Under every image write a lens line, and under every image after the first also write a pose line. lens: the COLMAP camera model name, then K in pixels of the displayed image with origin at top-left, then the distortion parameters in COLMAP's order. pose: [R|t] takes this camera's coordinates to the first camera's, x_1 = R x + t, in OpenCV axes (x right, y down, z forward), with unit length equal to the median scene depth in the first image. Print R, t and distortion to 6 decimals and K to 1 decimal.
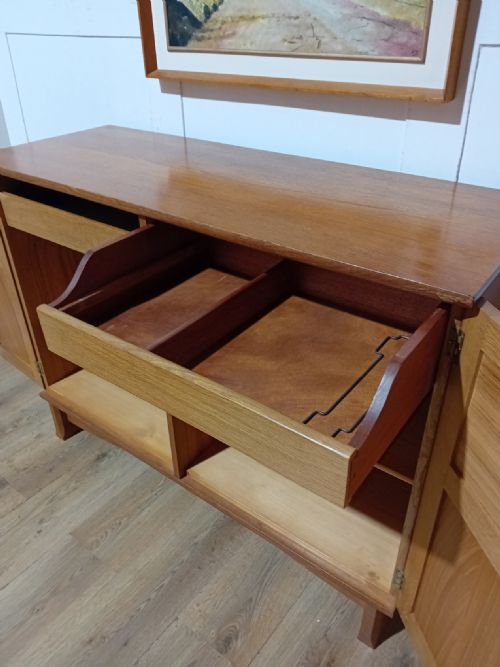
lens RADIAL K [[517.8, 0, 251.5], [0, 517.8, 336.0], [0, 0, 1]] dist [0.033825, -0.088575]
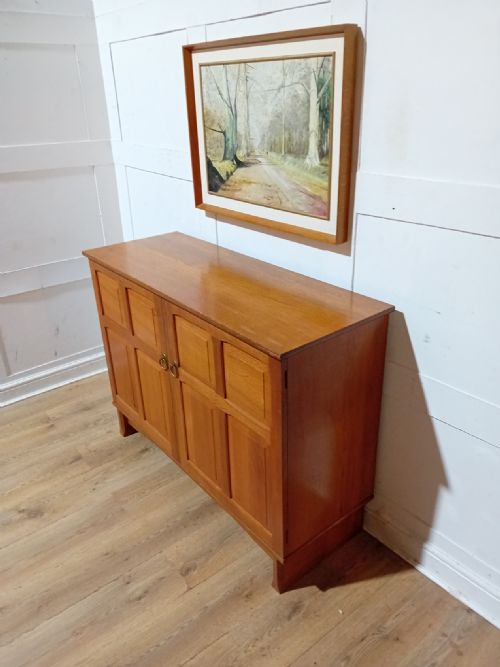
lens RADIAL K [[517.8, 0, 252.7], [0, 517.8, 336.7], [0, 0, 1]] dist [0.033825, -0.088575]
pose [[0.970673, 0.093873, -0.221316, 0.407136], [-0.118122, 0.988053, -0.098983, 0.036133], [0.209381, 0.122222, 0.970166, -0.525780]]
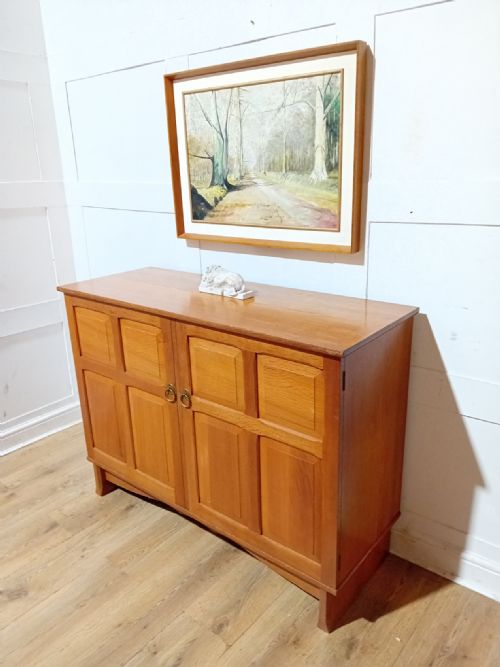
lens RADIAL K [[517.8, 0, 251.9], [0, 517.8, 336.8], [0, 0, 1]] dist [0.033825, -0.088575]
pose [[0.999310, -0.003269, -0.036995, 0.086017], [-0.005697, 0.970834, -0.239683, 0.178588], [0.036699, 0.239729, 0.970146, -0.475335]]
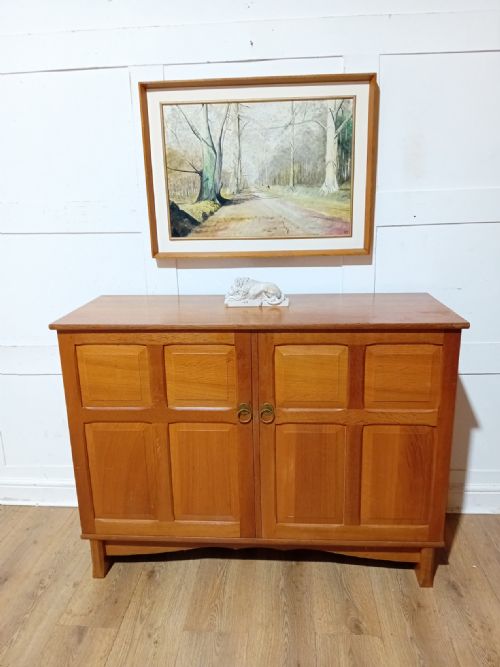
lens RADIAL K [[517.8, 0, 251.9], [0, 517.8, 336.9], [0, 0, 1]] dist [0.033825, -0.088575]
pose [[0.835376, -0.148298, 0.529297, -0.856588], [0.305289, 0.925924, -0.222404, 0.108076], [-0.457107, 0.347379, 0.818768, -0.228322]]
